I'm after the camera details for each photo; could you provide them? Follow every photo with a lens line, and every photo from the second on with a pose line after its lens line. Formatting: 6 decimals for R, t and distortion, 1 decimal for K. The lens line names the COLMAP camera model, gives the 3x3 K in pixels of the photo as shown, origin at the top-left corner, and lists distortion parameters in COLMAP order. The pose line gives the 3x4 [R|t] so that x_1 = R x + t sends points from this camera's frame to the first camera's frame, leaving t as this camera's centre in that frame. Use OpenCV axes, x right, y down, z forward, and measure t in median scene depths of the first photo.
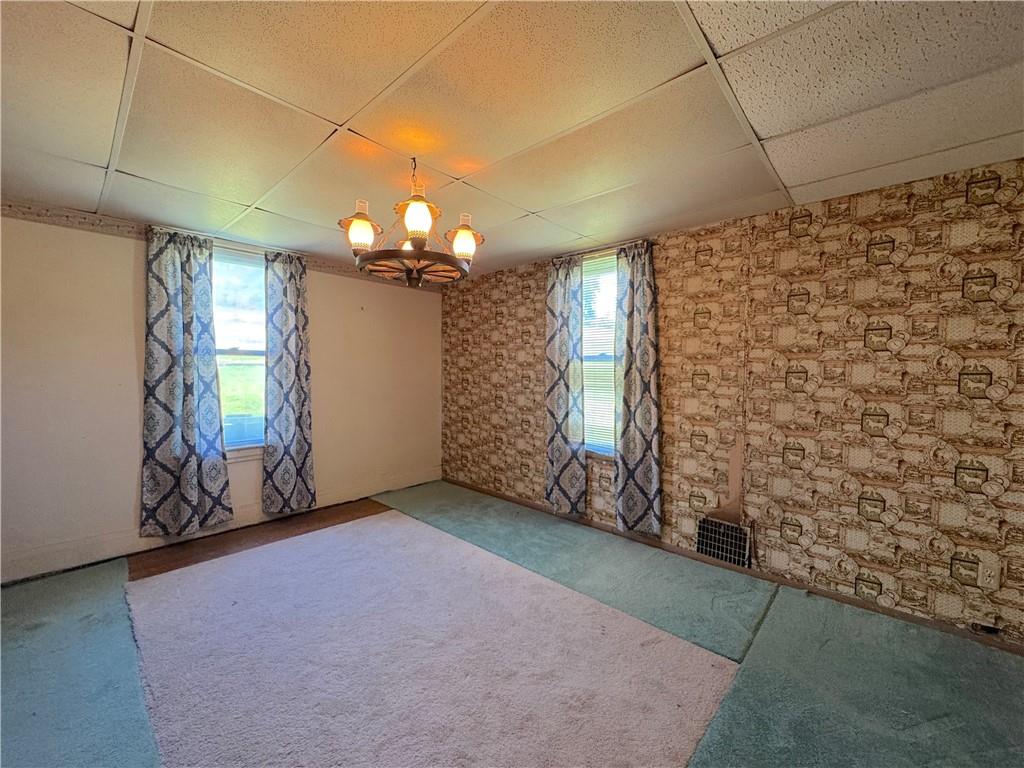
lens RADIAL K [[410.8, 0, 510.4], [0, 410.8, 385.1], [0, 0, 1]] dist [-0.001010, 0.000422]
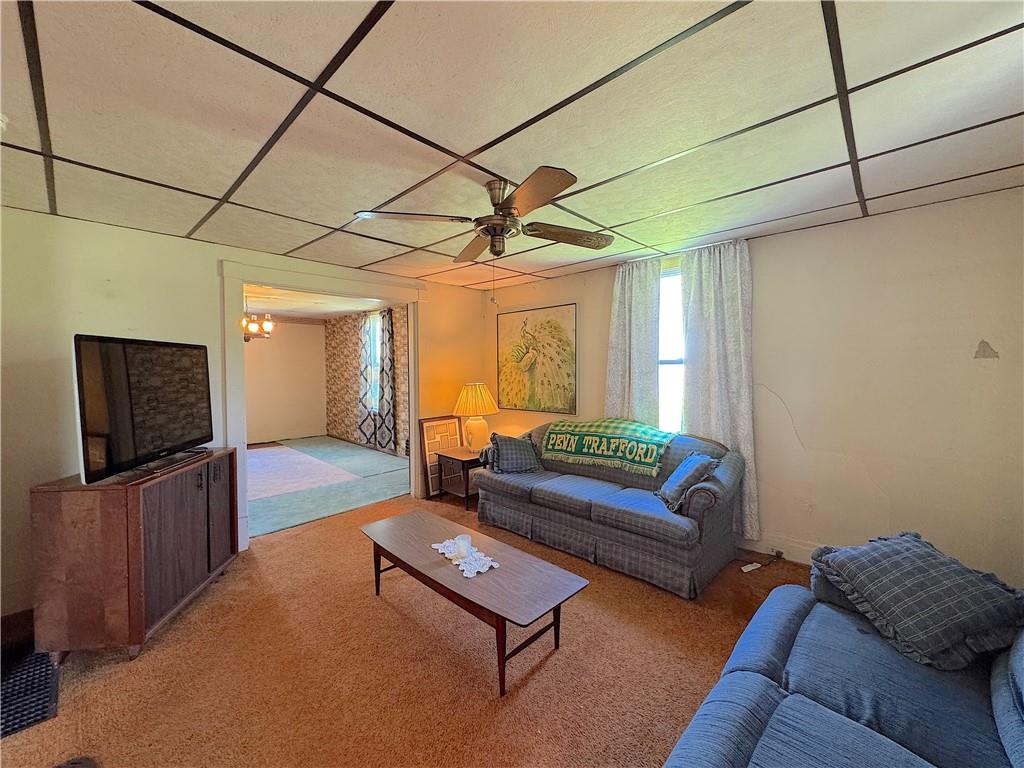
lens RADIAL K [[410.8, 0, 510.6], [0, 410.8, 387.5], [0, 0, 1]] dist [-0.001010, 0.000422]
pose [[0.999775, 0.004055, -0.020819, 0.895746], [-0.004018, 0.999990, 0.001835, 0.038308], [0.020826, -0.001750, 0.999782, -0.967798]]
